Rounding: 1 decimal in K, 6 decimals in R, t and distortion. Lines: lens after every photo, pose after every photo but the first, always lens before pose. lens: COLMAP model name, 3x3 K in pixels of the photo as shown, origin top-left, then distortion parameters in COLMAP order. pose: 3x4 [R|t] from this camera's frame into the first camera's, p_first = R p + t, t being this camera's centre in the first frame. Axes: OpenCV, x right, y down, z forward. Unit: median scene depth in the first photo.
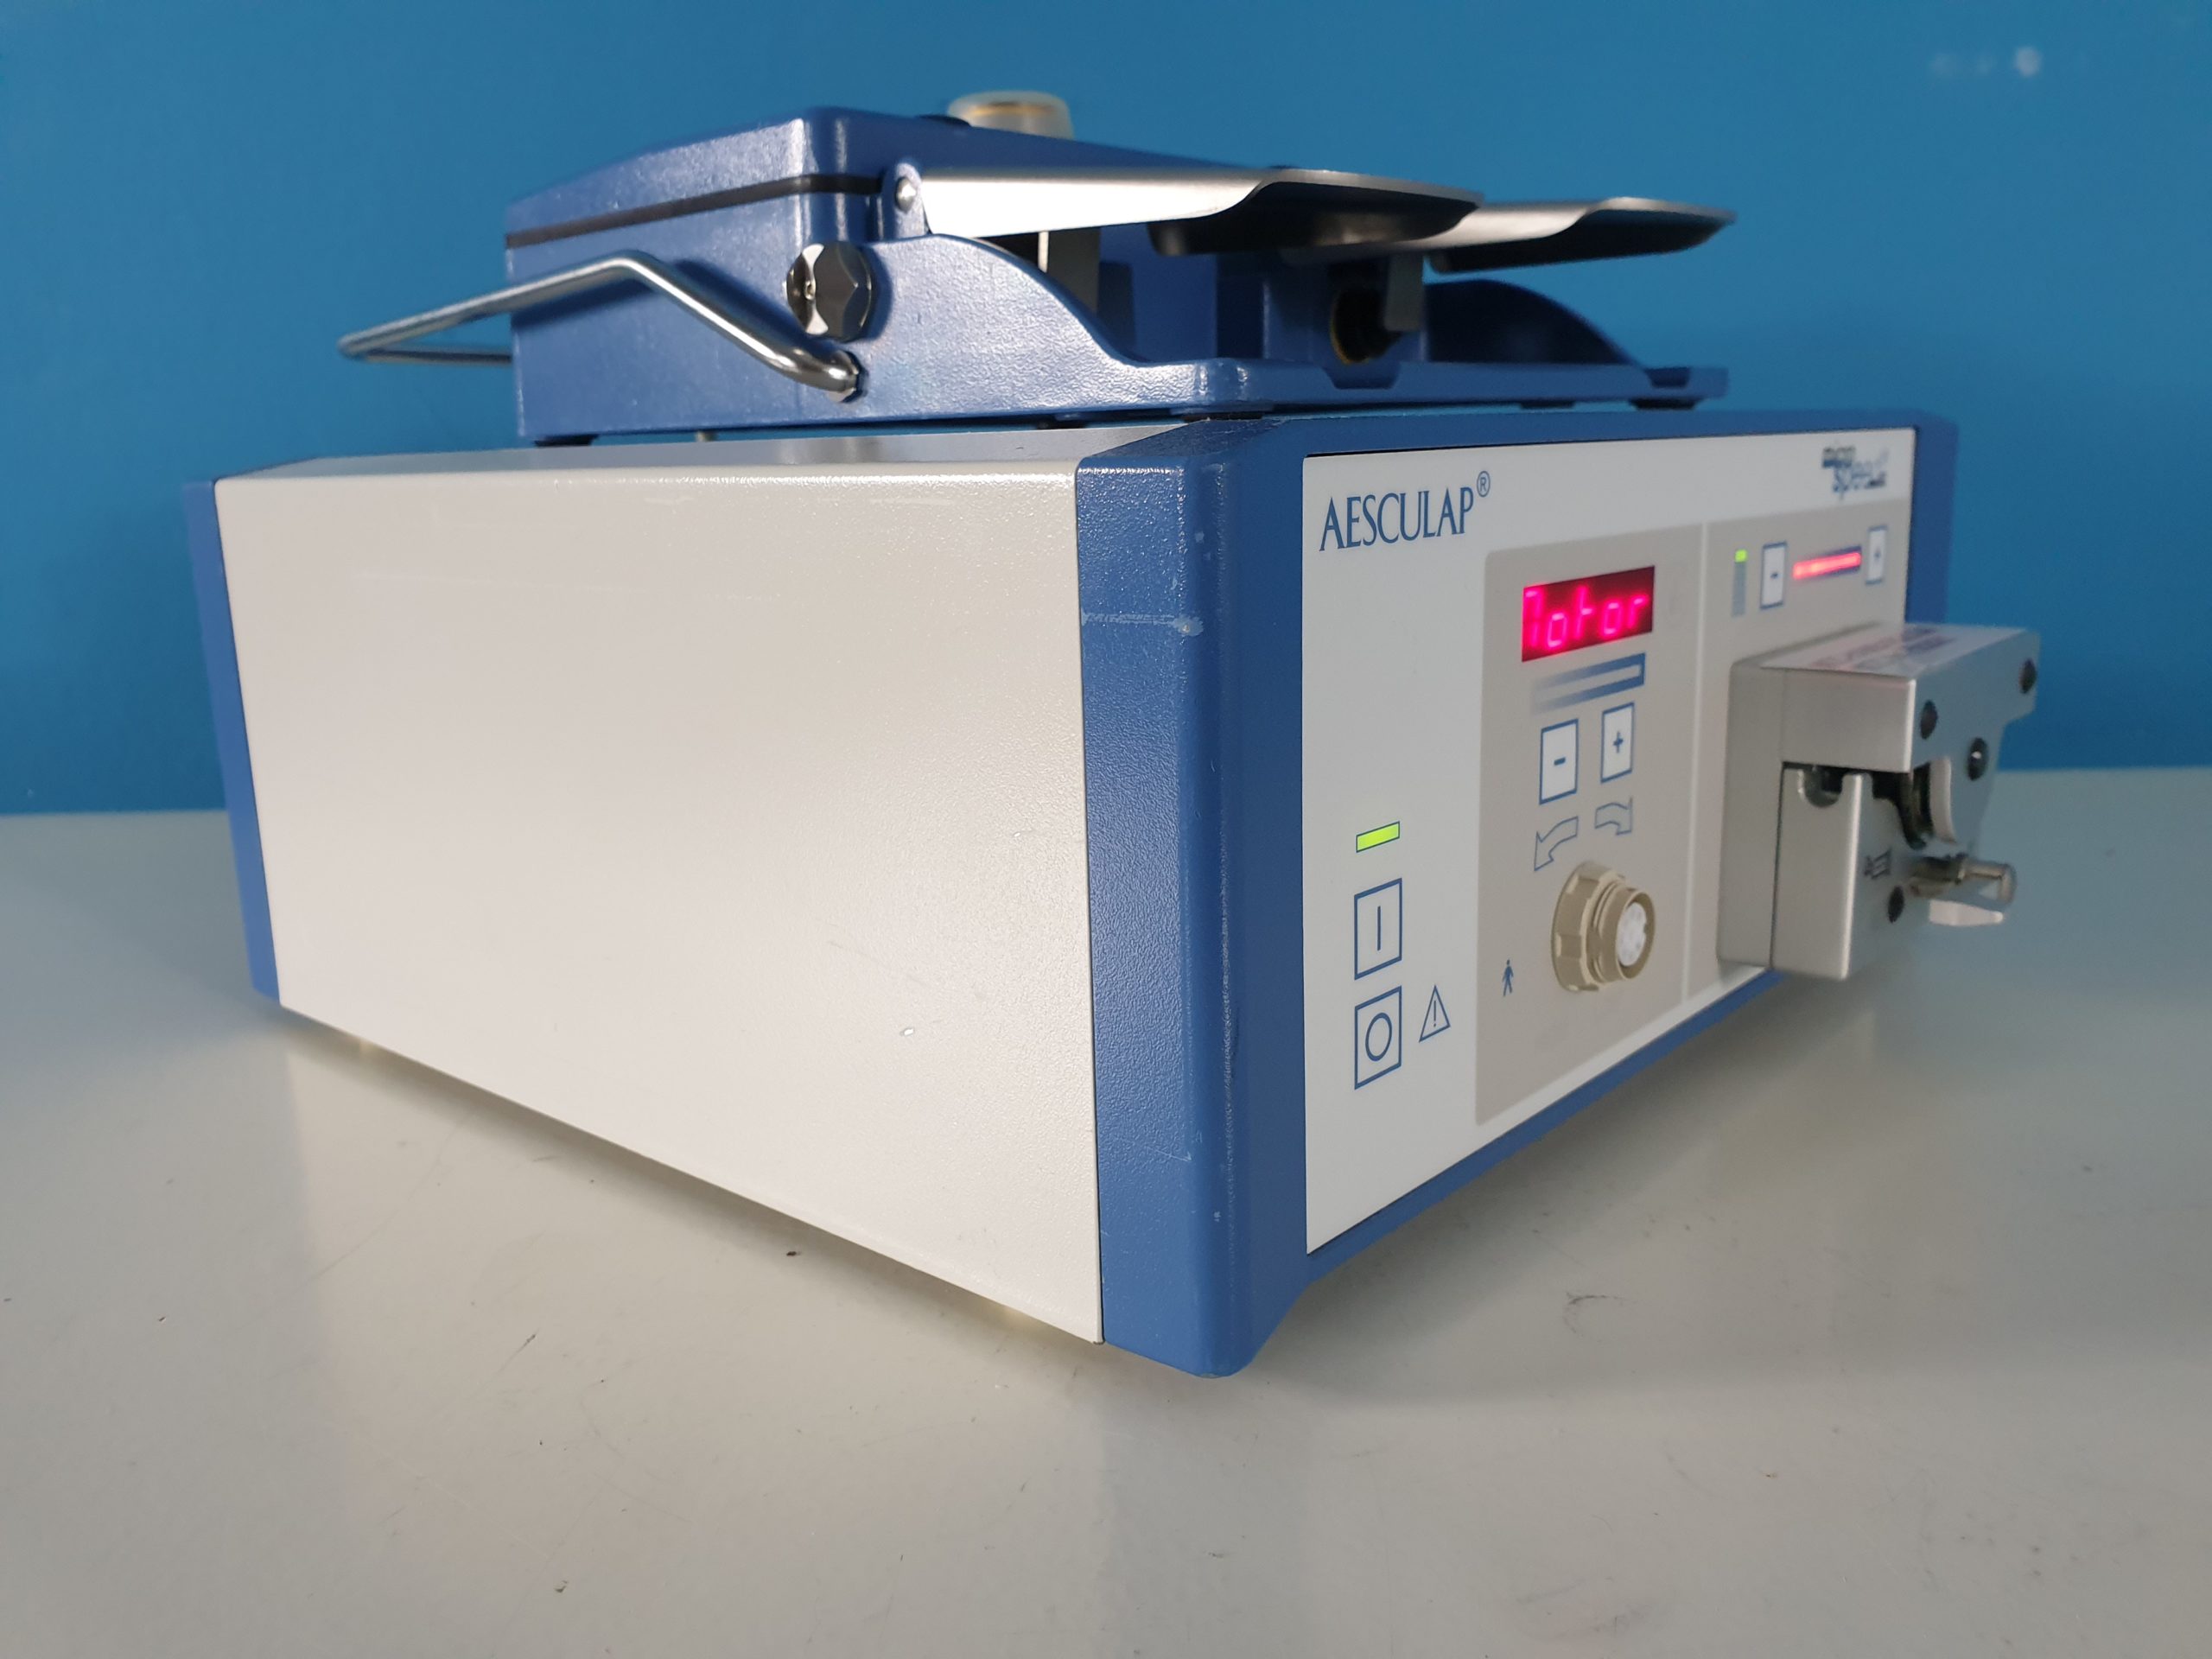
lens RADIAL K [[1819.4, 0, 1106.0], [0, 1819.4, 829.5], [0, 0, 1]] dist [0.006604, -0.001846]
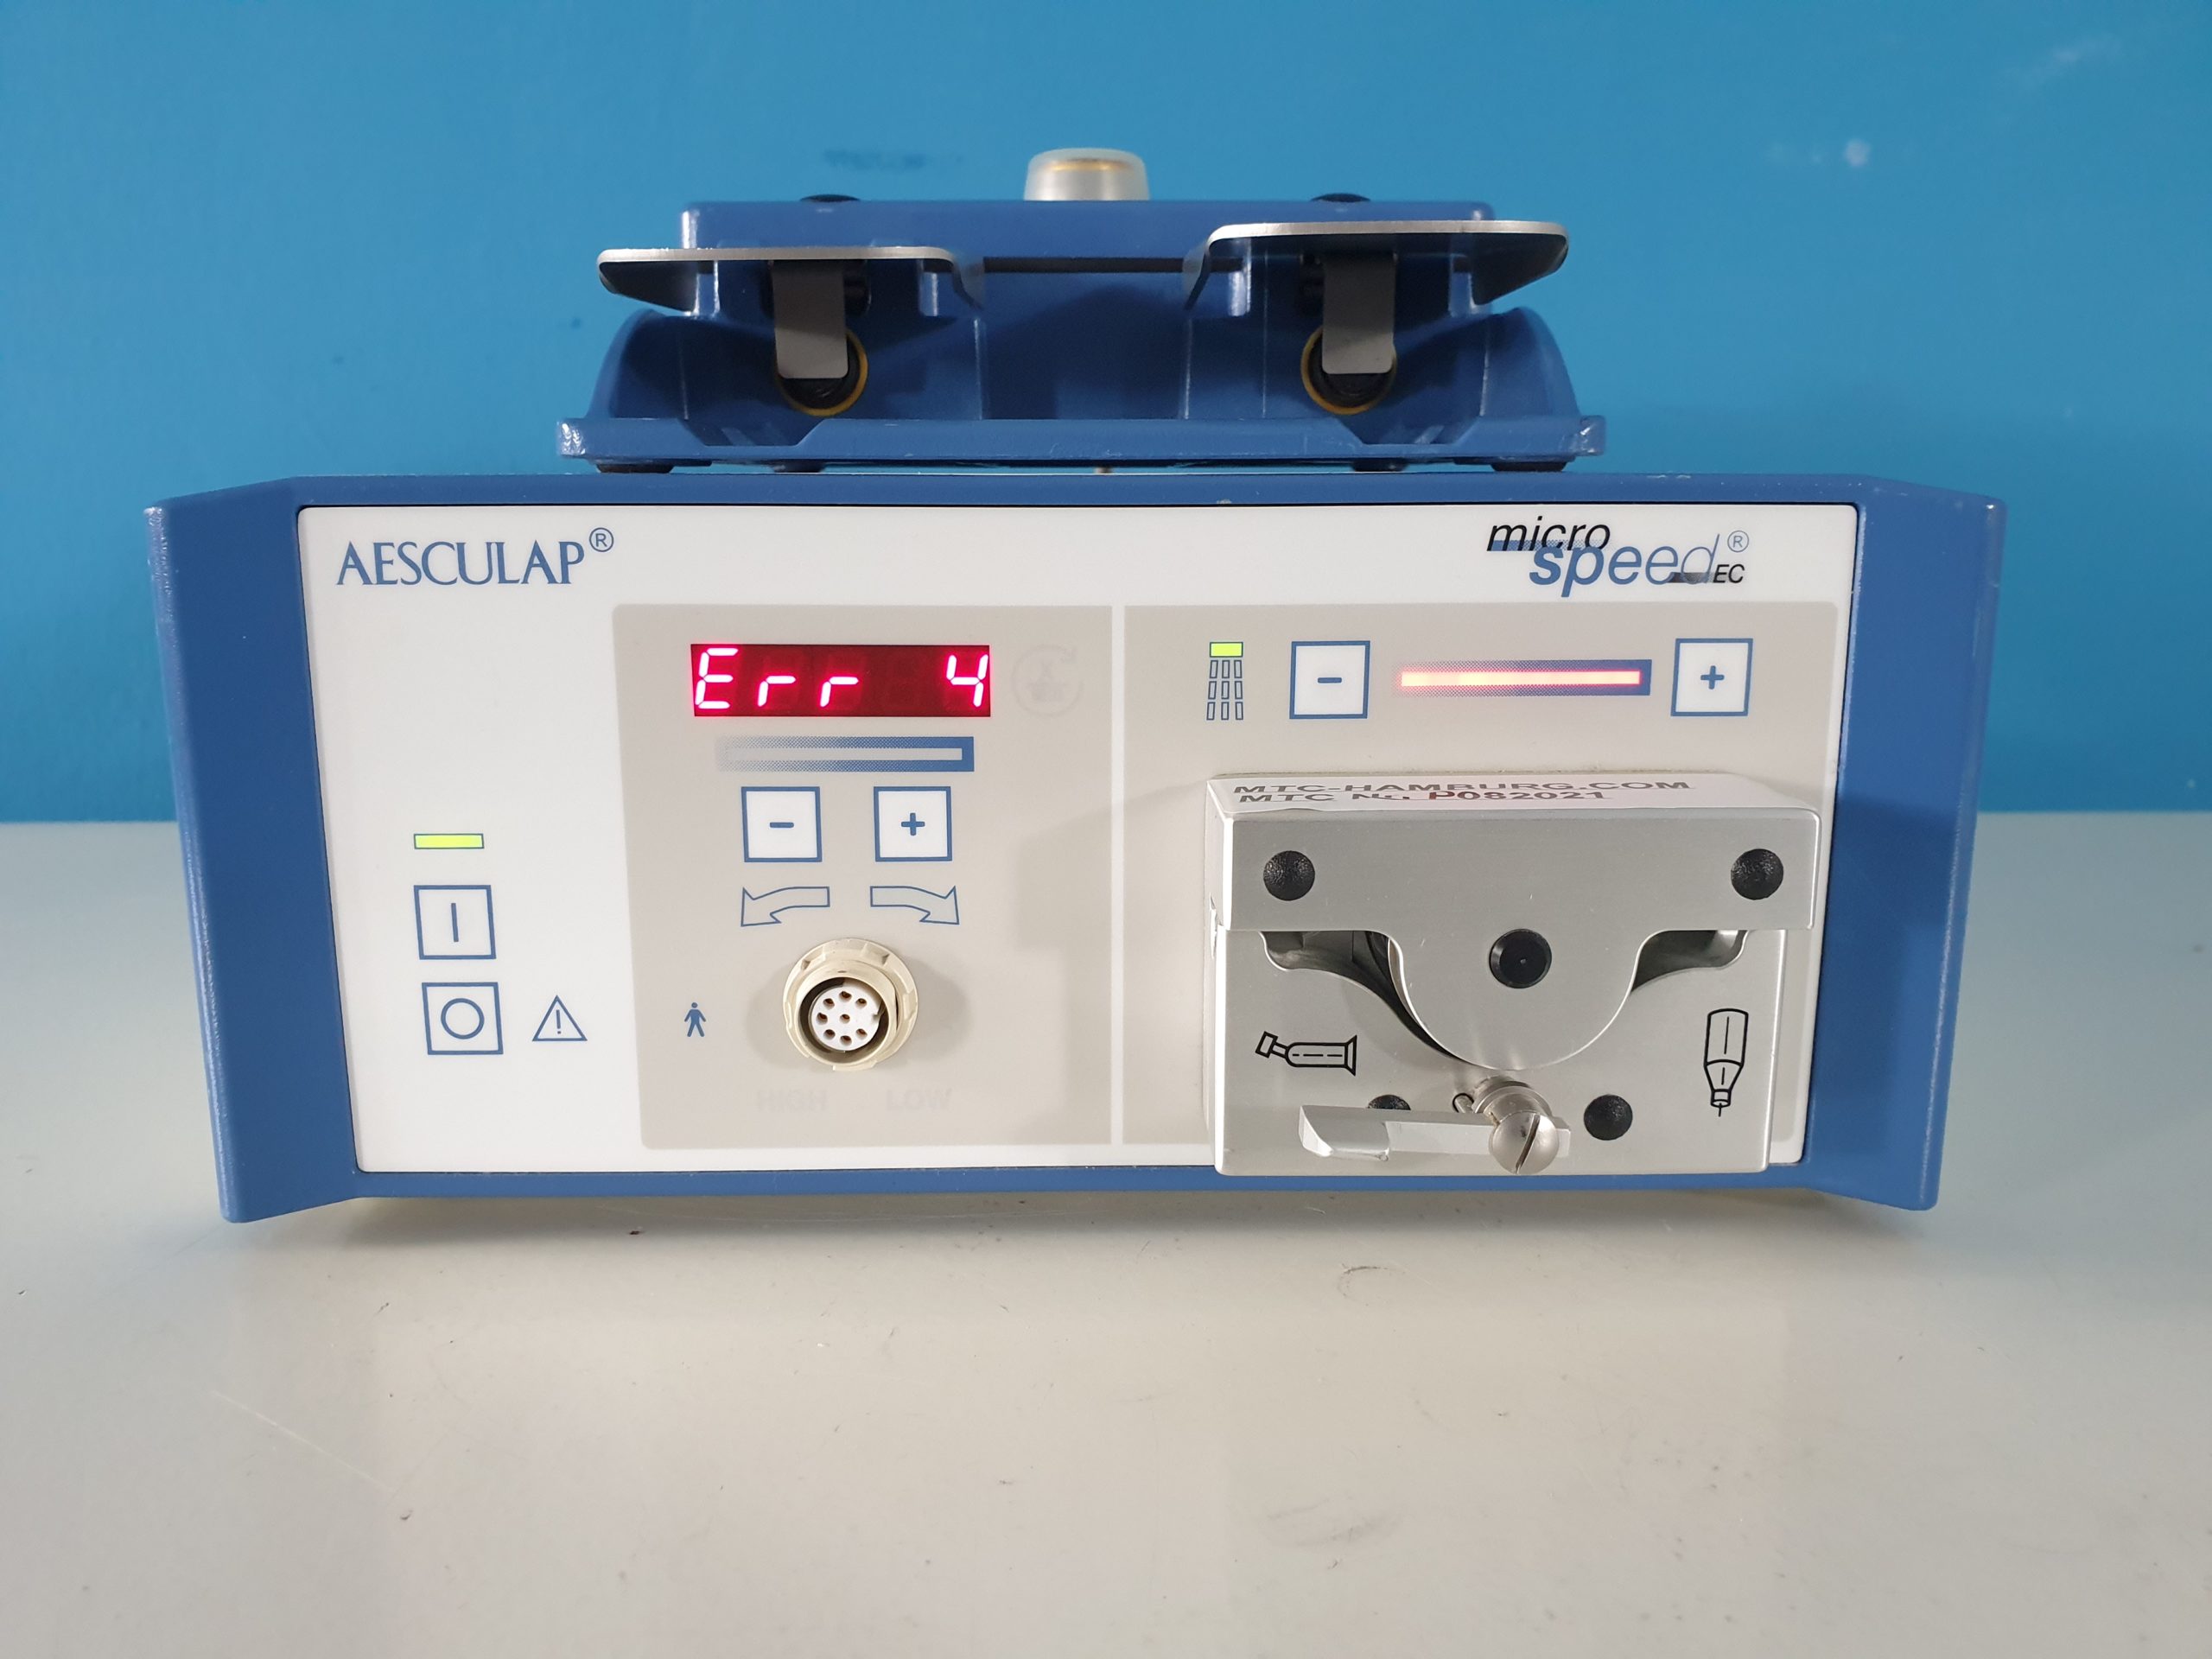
lens RADIAL K [[1685.7, 0, 1106.0], [0, 1685.7, 829.5], [0, 0, 1]] dist [0.024285, -0.001262]
pose [[0.664325, 0.171963, -0.727393, 1.150229], [-0.176076, 0.981791, 0.071296, -0.146136], [0.726408, 0.080712, 0.682507, 0.554180]]
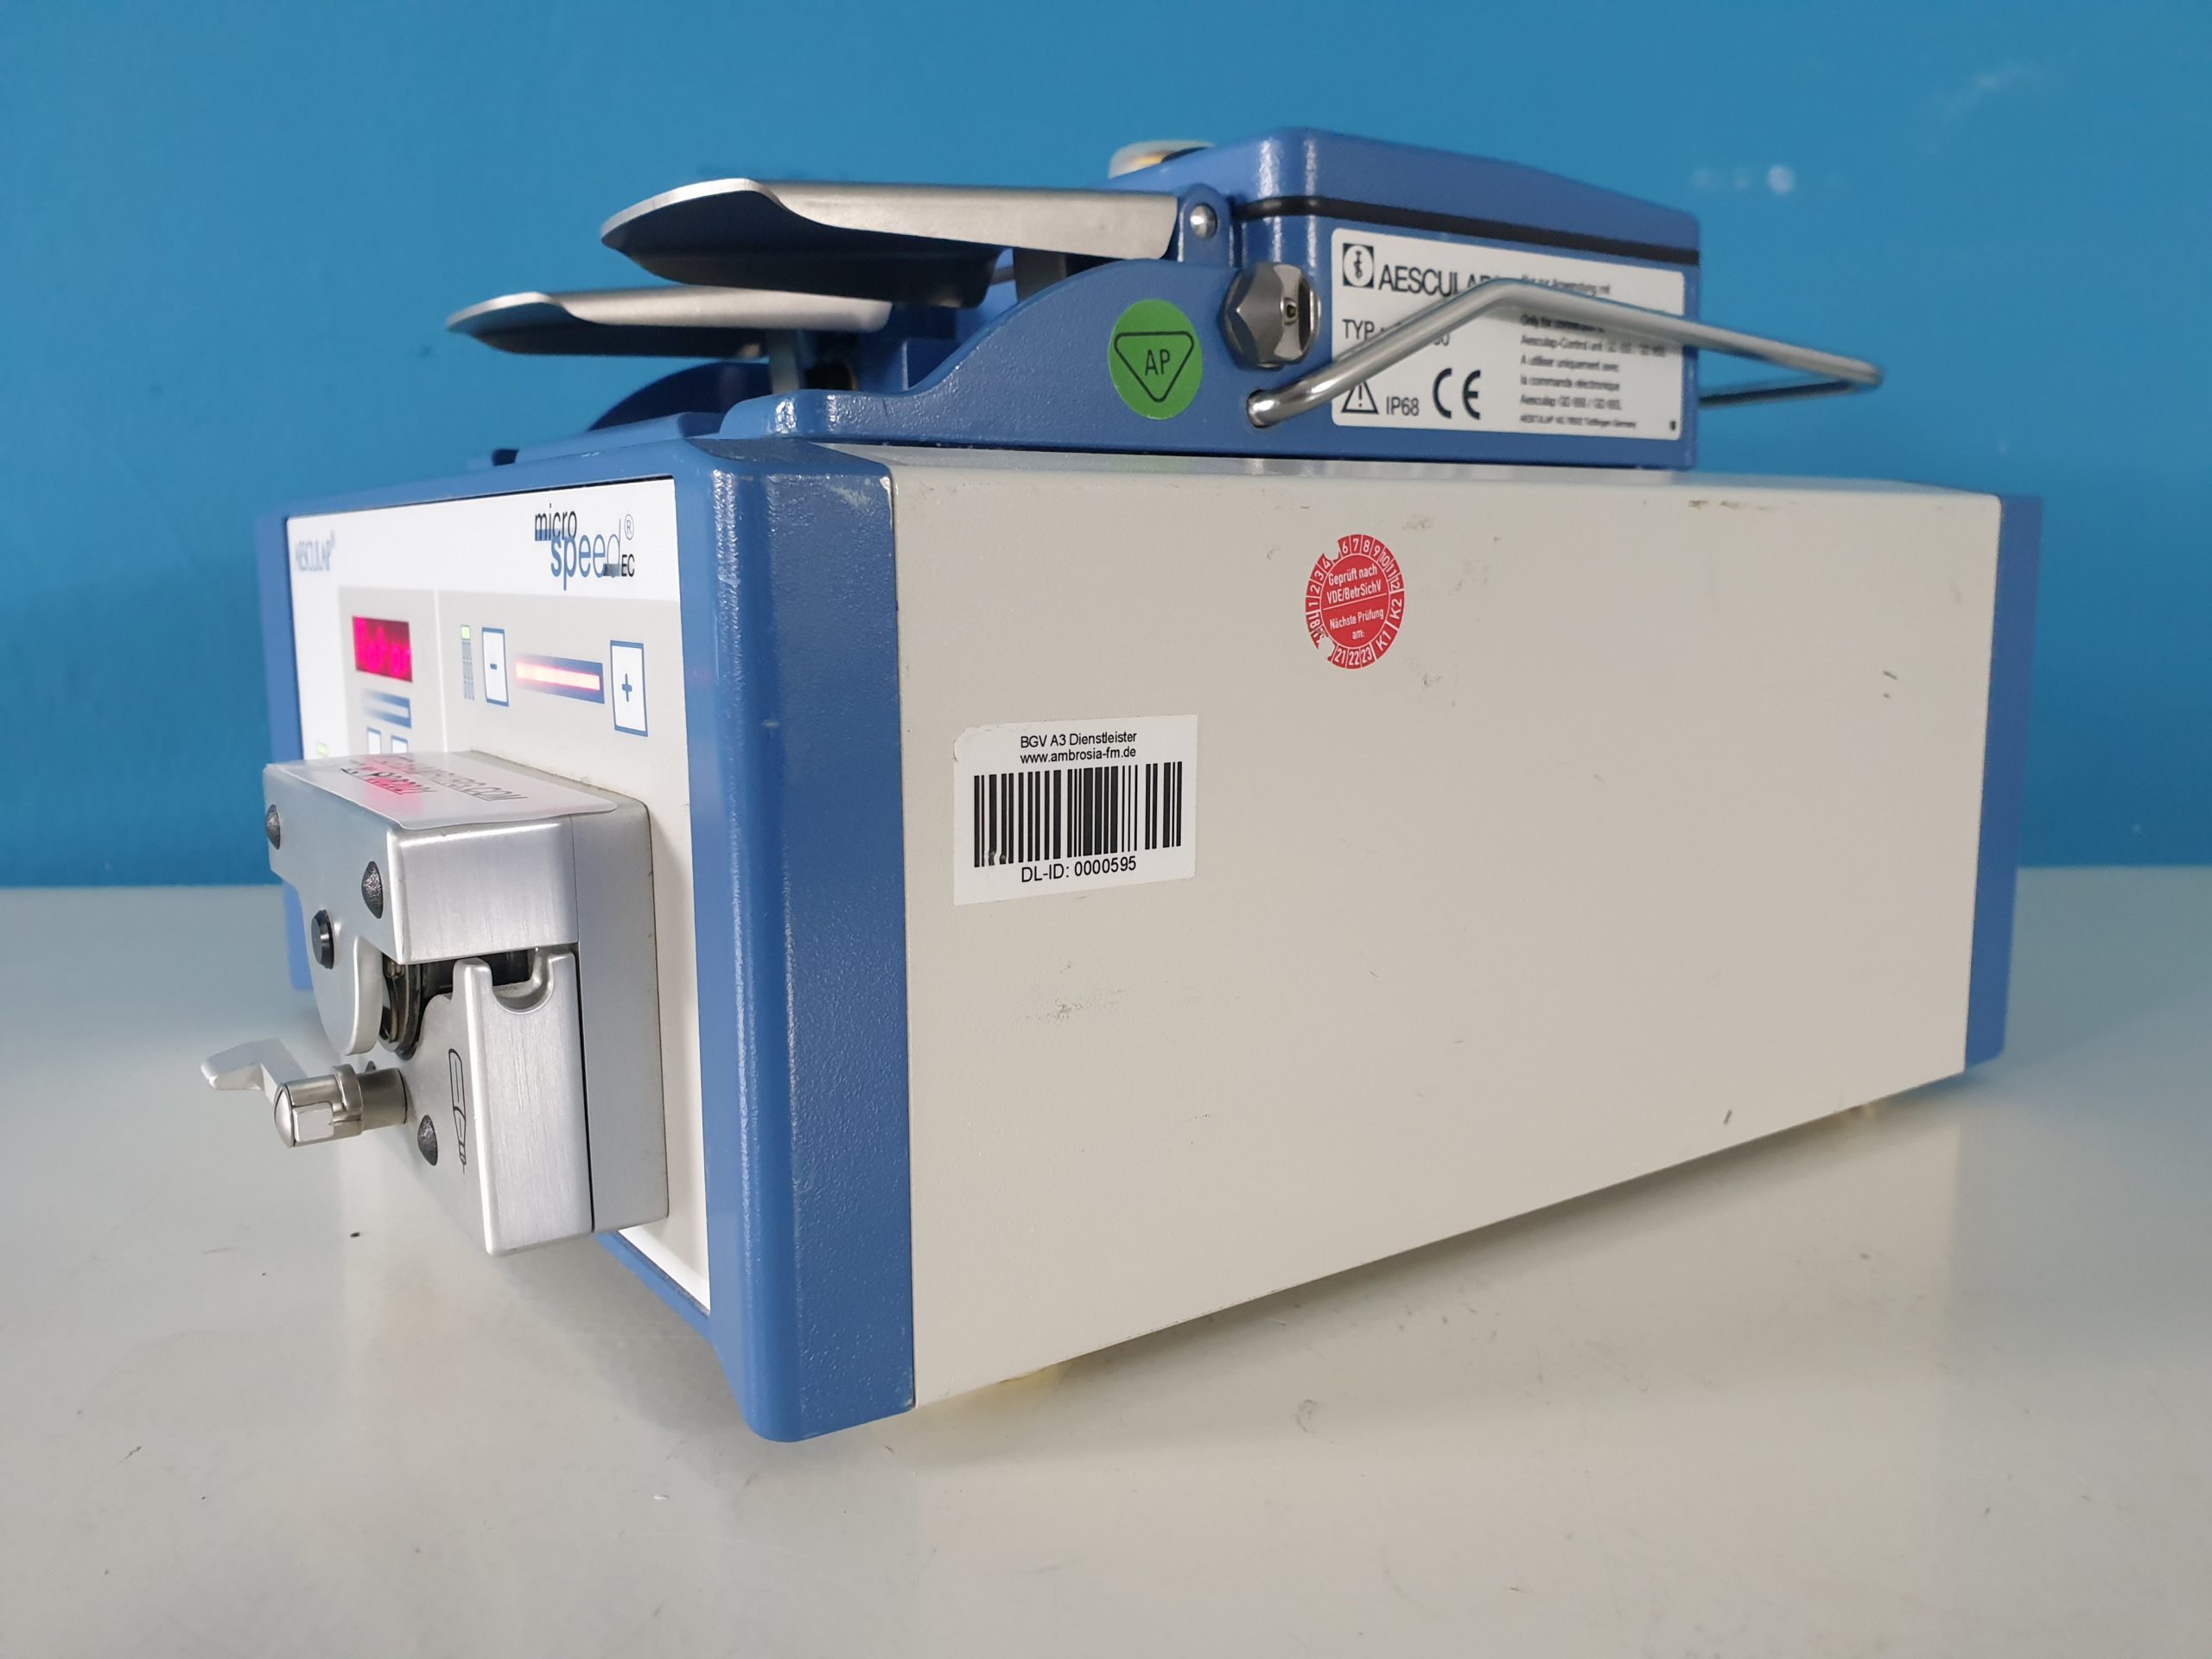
lens RADIAL K [[1685.7, 0, 1106.0], [0, 1685.7, 829.5], [0, 0, 1]] dist [0.024285, -0.001262]
pose [[-0.250246, 0.170975, -0.952966, 1.410897], [-0.203312, 0.953057, 0.224380, -0.401899], [0.946595, 0.249899, -0.203737, 1.930467]]
